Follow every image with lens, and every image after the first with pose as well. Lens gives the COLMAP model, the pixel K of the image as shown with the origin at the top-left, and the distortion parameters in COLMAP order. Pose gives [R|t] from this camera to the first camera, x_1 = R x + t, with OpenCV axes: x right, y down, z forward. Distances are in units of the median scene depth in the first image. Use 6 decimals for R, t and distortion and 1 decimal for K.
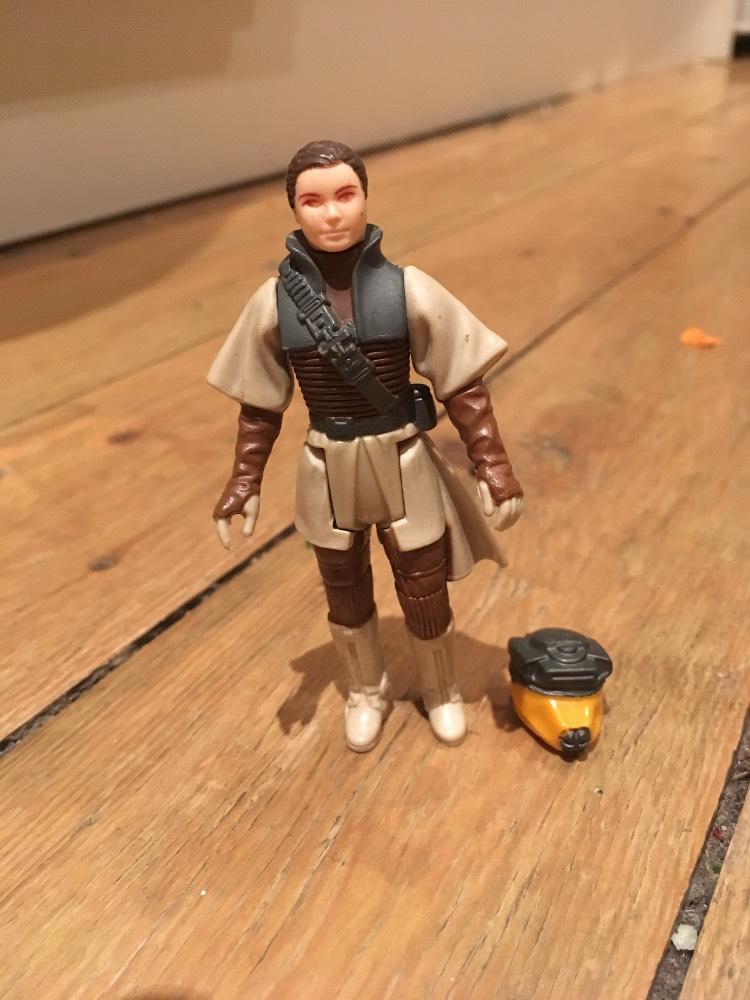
lens RADIAL K [[870.0, 0, 375.0], [0, 870.0, 500.0], [0, 0, 1]] dist [0.077615, -0.143335]
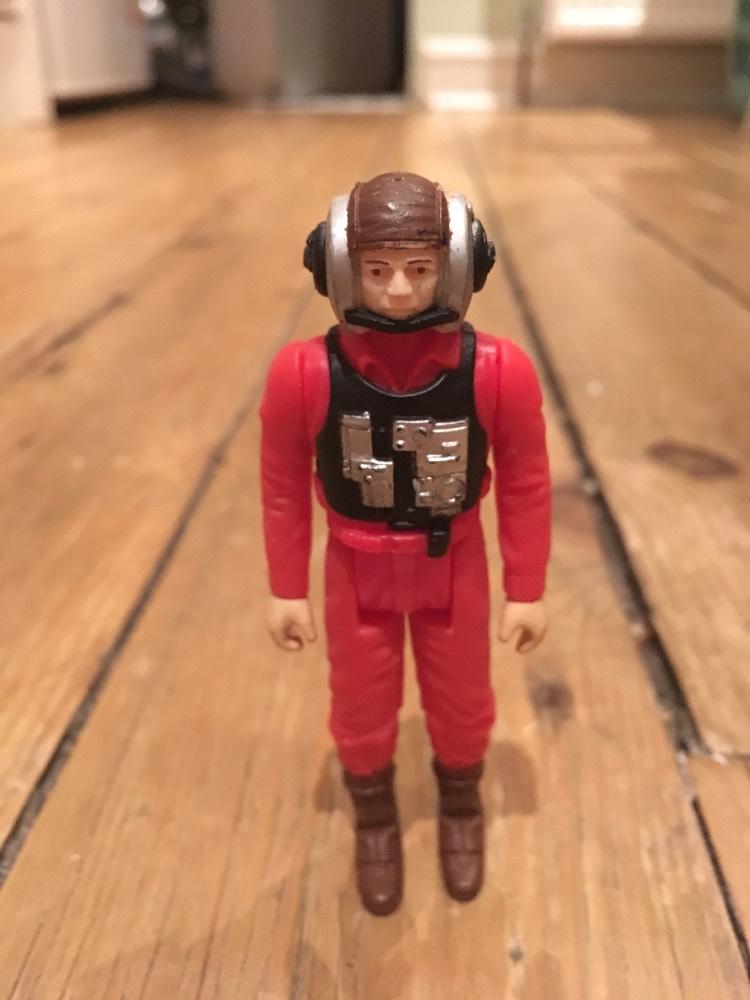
lens RADIAL K [[900.1, 0, 375.0], [0, 900.1, 500.0], [0, 0, 1]] dist [0.088689, -0.204200]
pose [[0.880962, -0.188201, 0.434150, 1.632716], [0.215296, 0.976454, -0.013586, -0.042439], [-0.421370, 0.105439, 0.900738, 0.002351]]
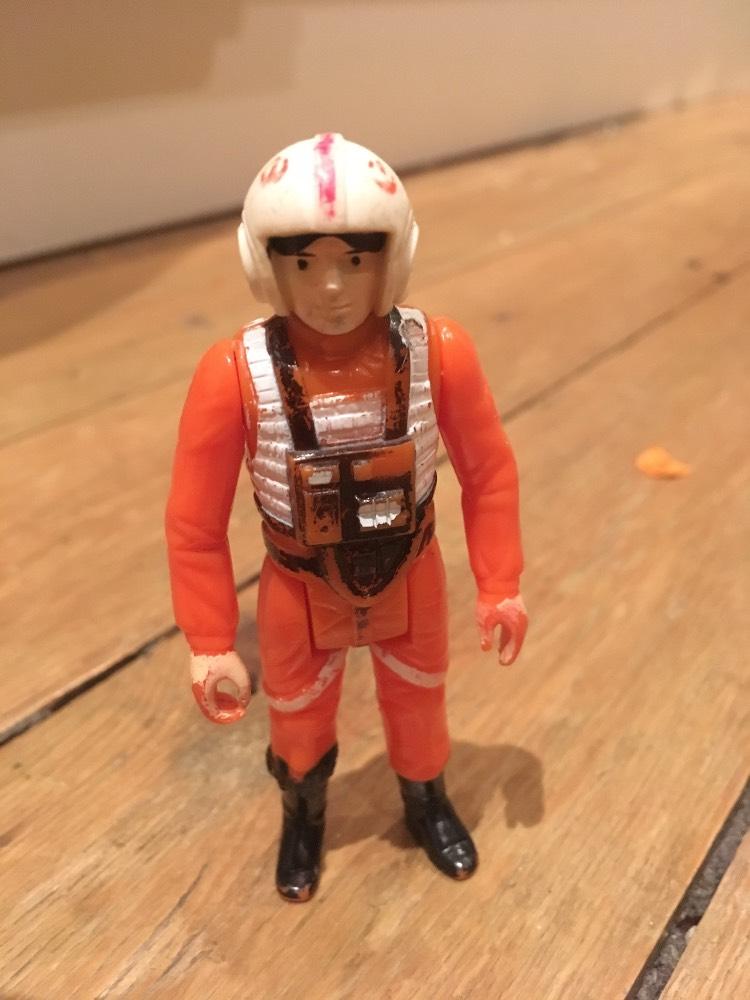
lens RADIAL K [[888.4, 0, 375.0], [0, 888.4, 500.0], [0, 0, 1]] dist [0.067286, -0.143705]
pose [[0.993931, 0.055538, -0.094959, 0.316856], [-0.056765, 0.998335, -0.010267, -0.207729], [0.094230, 0.015595, 0.995428, 0.345576]]
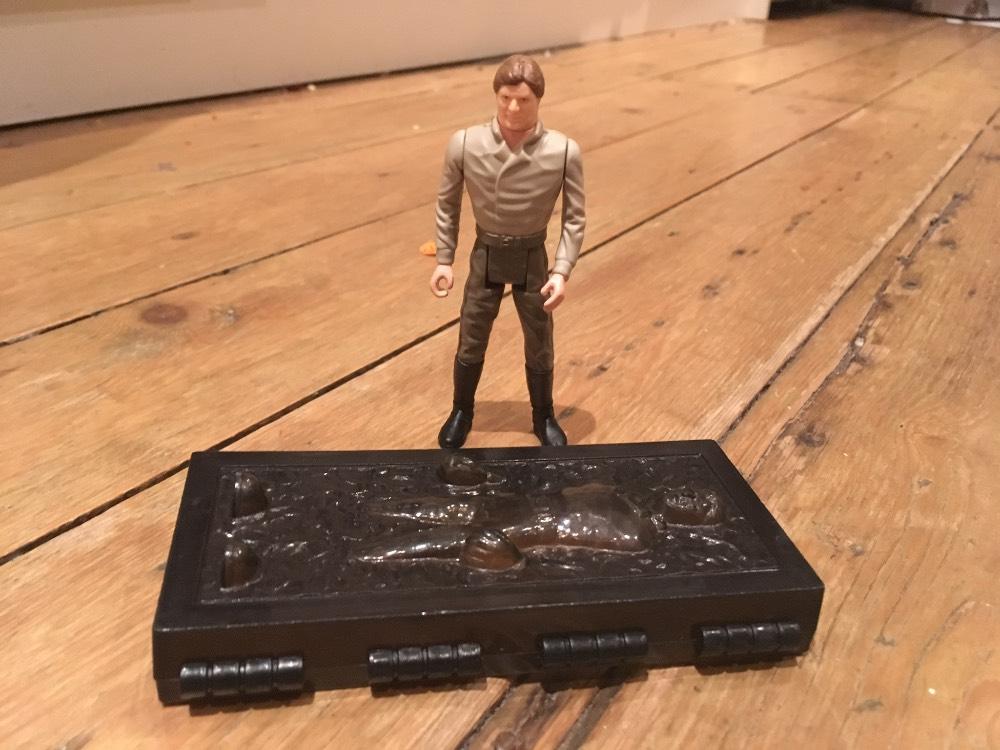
lens RADIAL K [[870.0, 0, 496.0], [0, 870.0, 371.3], [0, 0, 1]] dist [0.077615, -0.143335]
pose [[0.997208, 0.073803, 0.011395, 0.725036], [-0.073130, 0.996009, -0.051159, 0.077166], [-0.015125, 0.050183, 0.998626, -0.382472]]
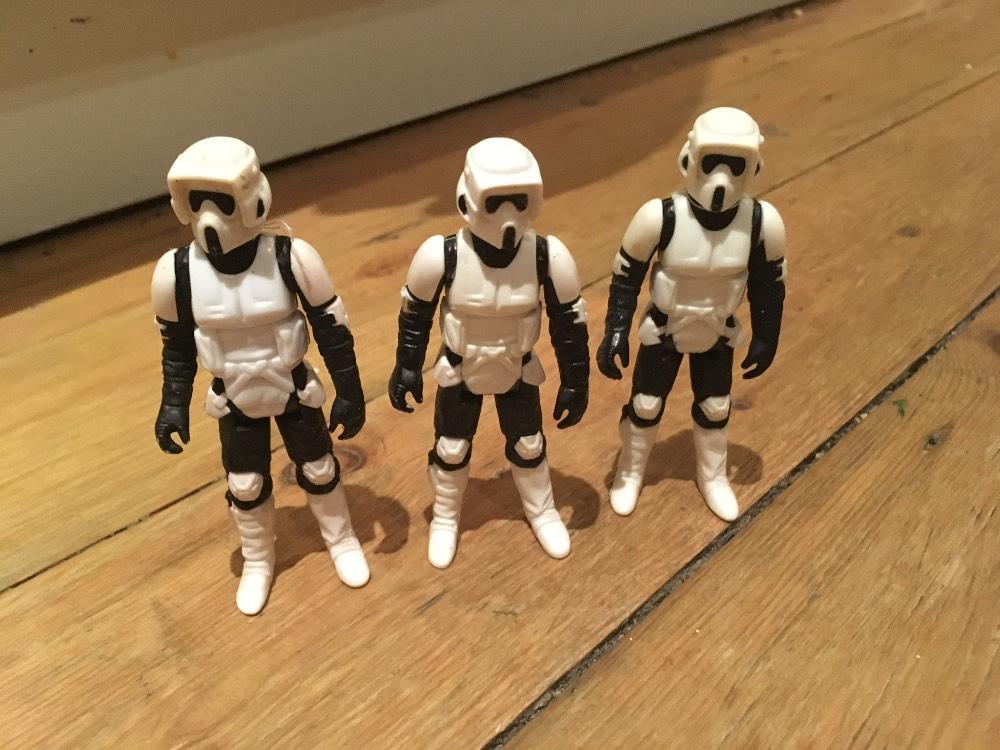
lens RADIAL K [[863.7, 0, 497.1], [0, 863.7, 369.2], [0, 0, 1]] dist [0.077990, -0.131747]
pose [[0.971856, 0.141083, -0.188657, -0.432279], [-0.125479, 0.987793, 0.092305, -0.056436], [0.199377, -0.066035, 0.977695, -0.365925]]
